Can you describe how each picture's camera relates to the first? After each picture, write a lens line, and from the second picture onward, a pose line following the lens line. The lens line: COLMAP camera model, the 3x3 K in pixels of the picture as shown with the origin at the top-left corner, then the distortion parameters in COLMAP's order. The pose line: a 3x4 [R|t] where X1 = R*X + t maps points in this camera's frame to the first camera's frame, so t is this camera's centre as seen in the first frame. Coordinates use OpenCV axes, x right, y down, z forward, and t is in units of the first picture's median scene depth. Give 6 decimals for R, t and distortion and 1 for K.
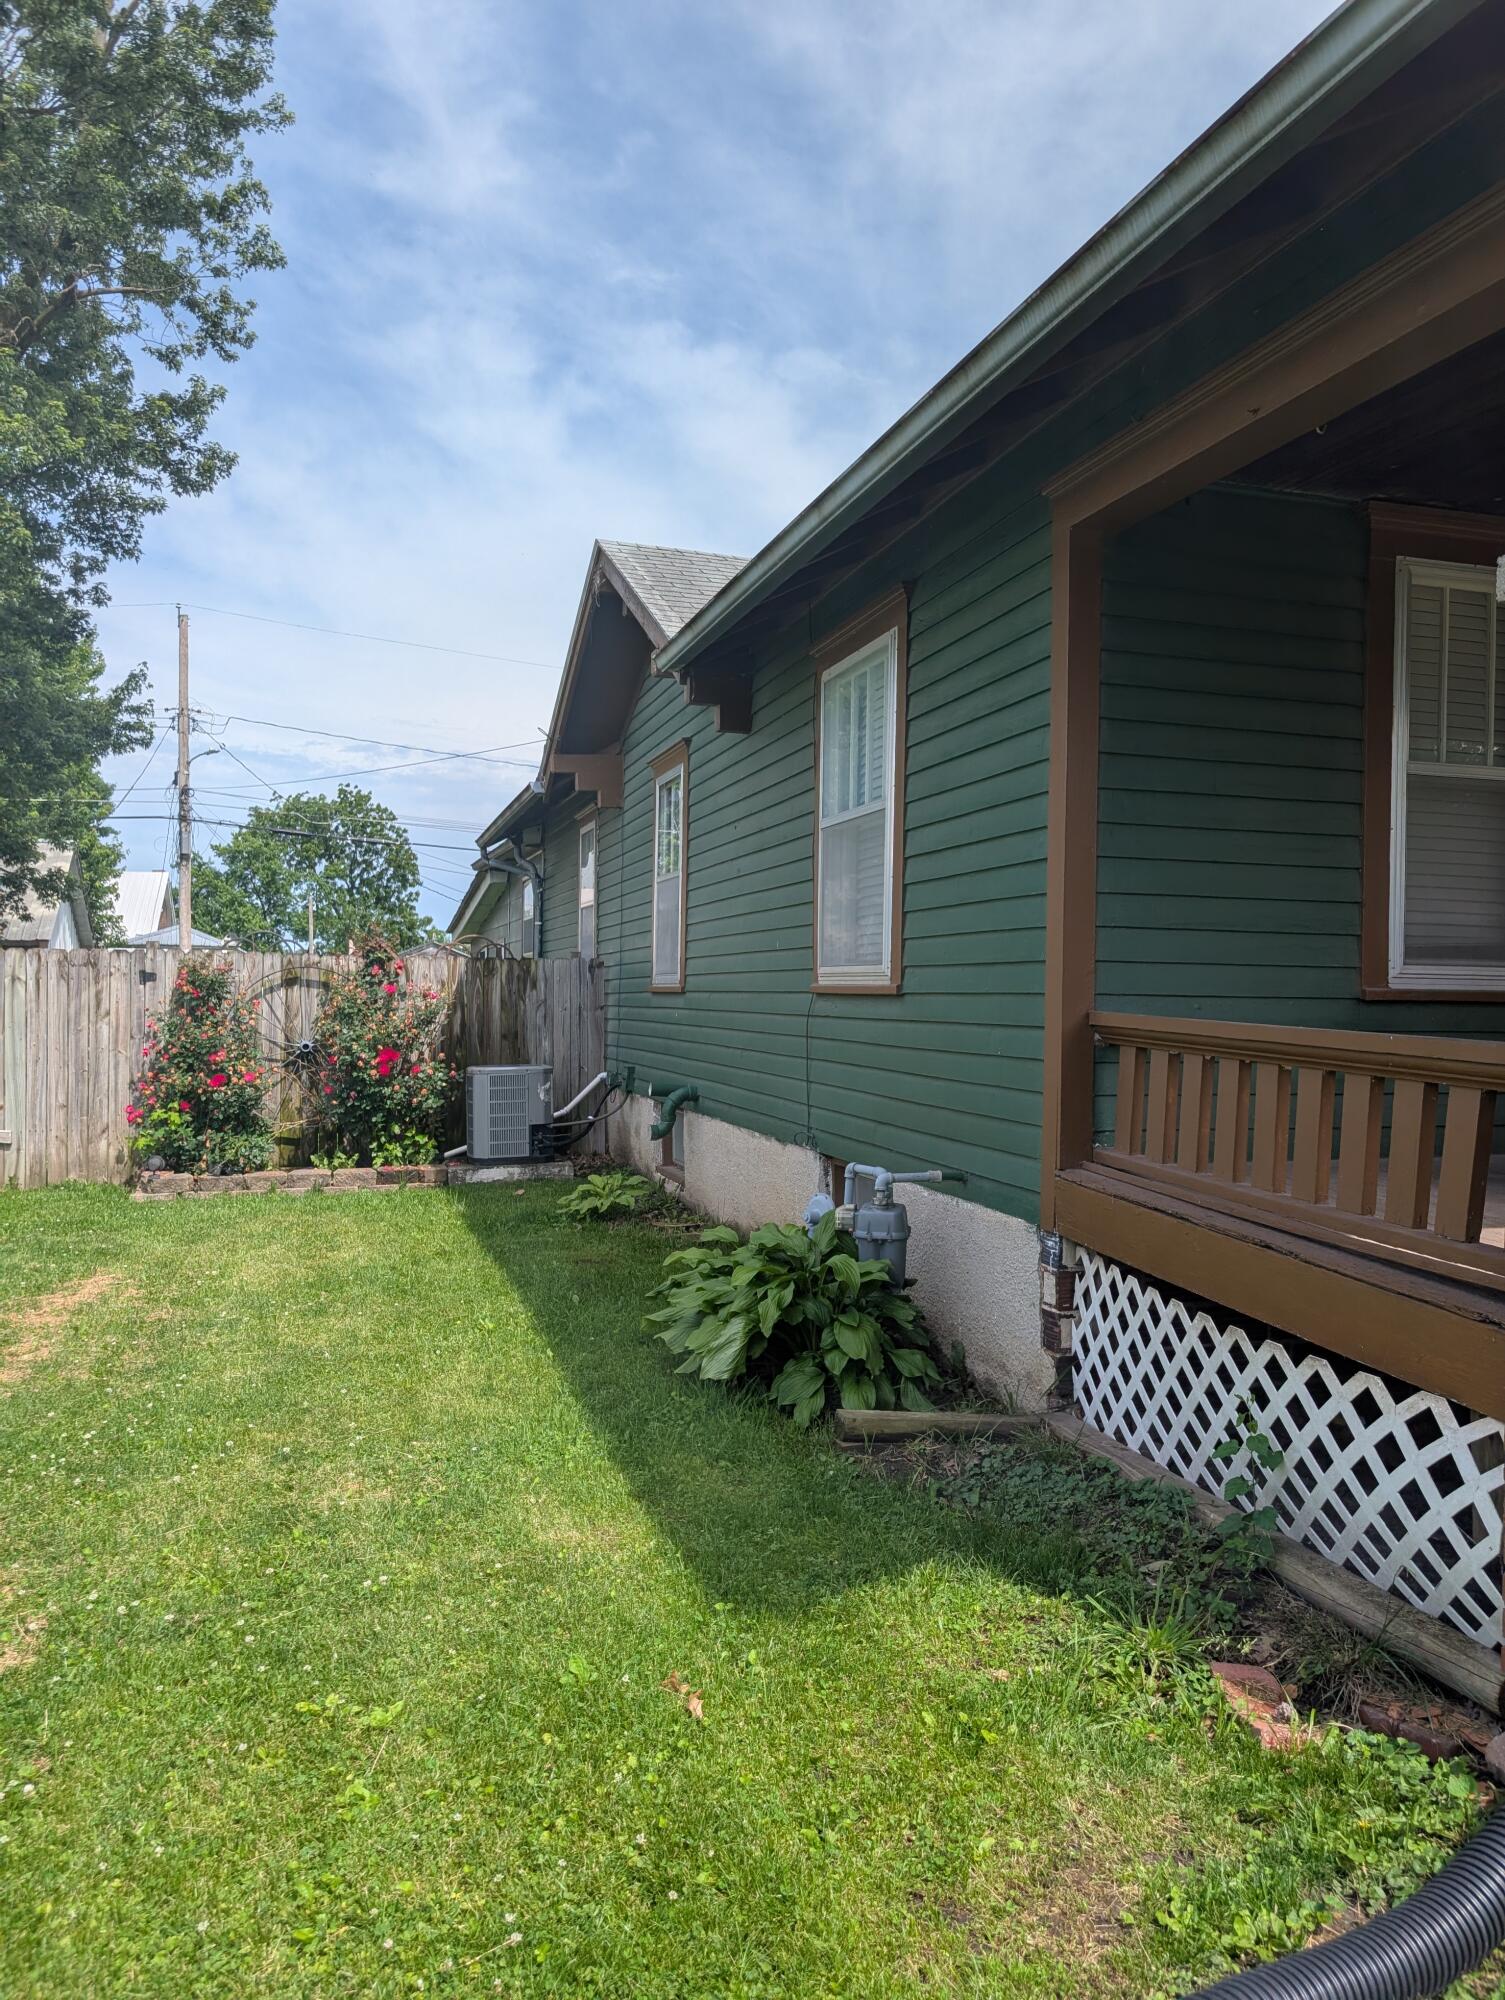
lens RADIAL K [[1493.7, 0, 752.5], [0, 1493.7, 1000.0], [0, 0, 1]] dist [0.069437, -0.107234]
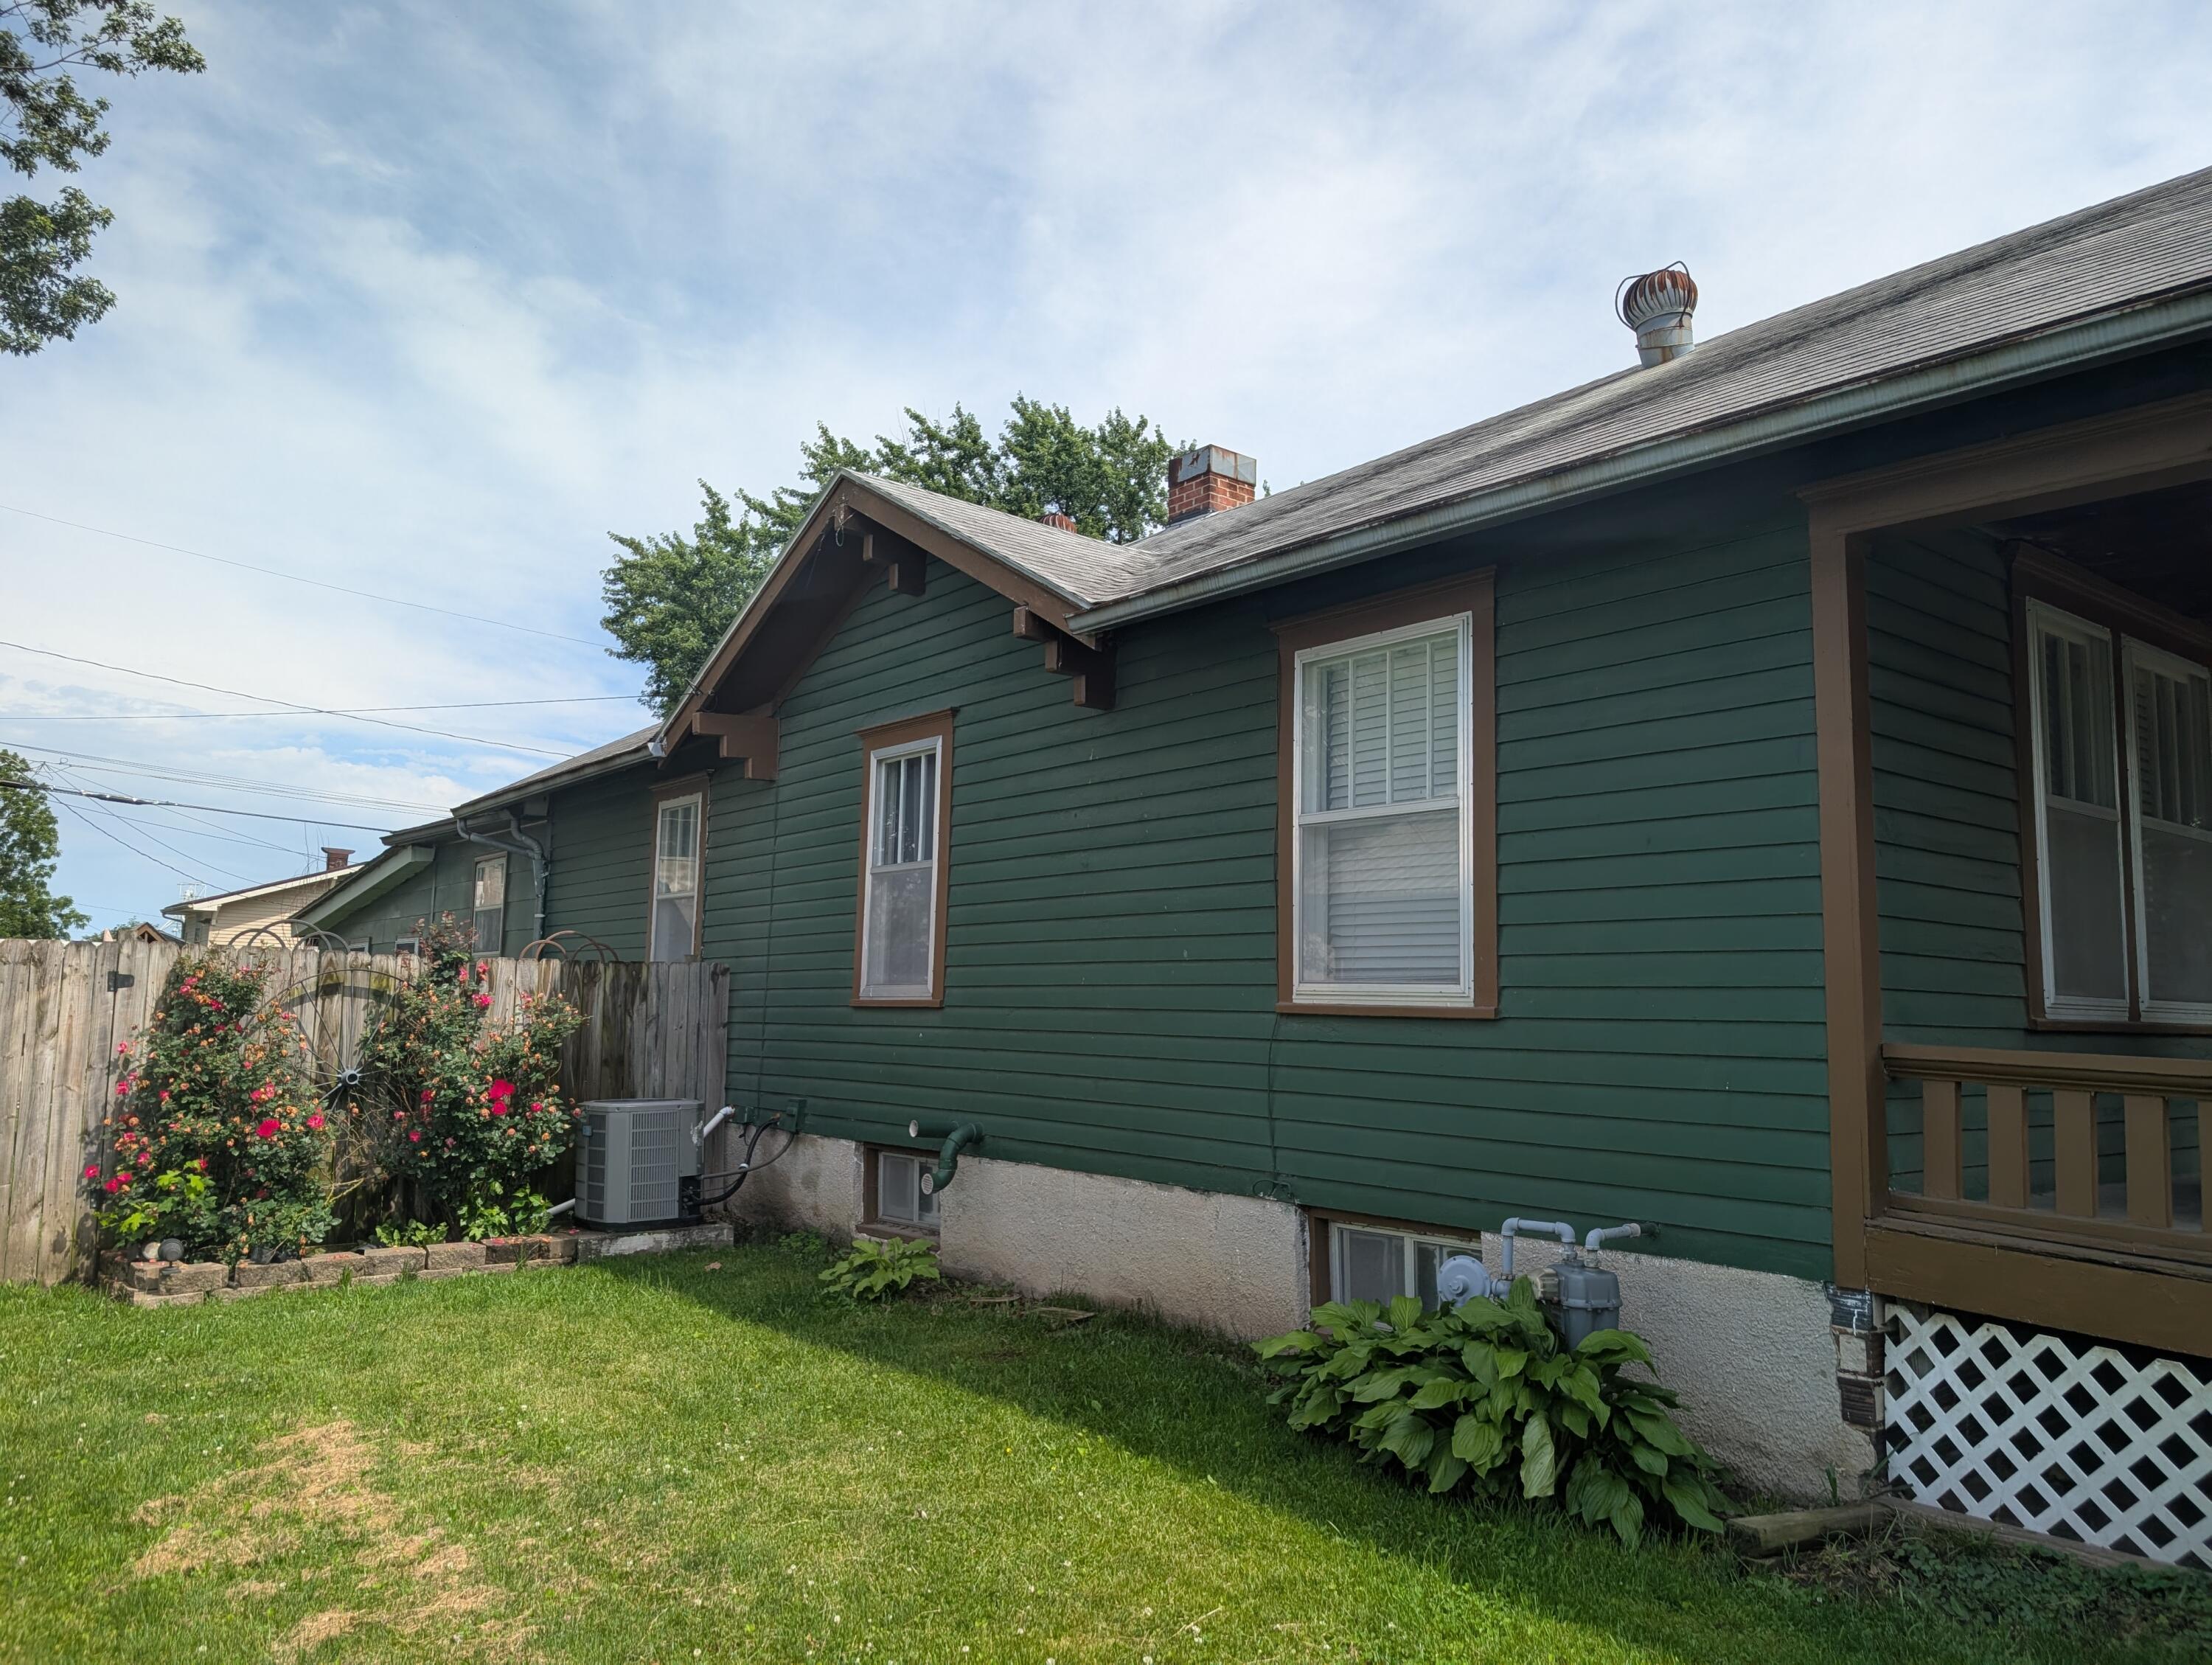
lens RADIAL K [[1645.2, 0, 1106.0], [0, 1645.2, 832.5], [0, 0, 1]] dist [0.007080, 0.009401]
pose [[0.925042, 0.047357, 0.376901, -0.271448], [-0.006738, 0.994088, -0.108367, -0.003584], [-0.379805, 0.097705, 0.919892, 0.104010]]
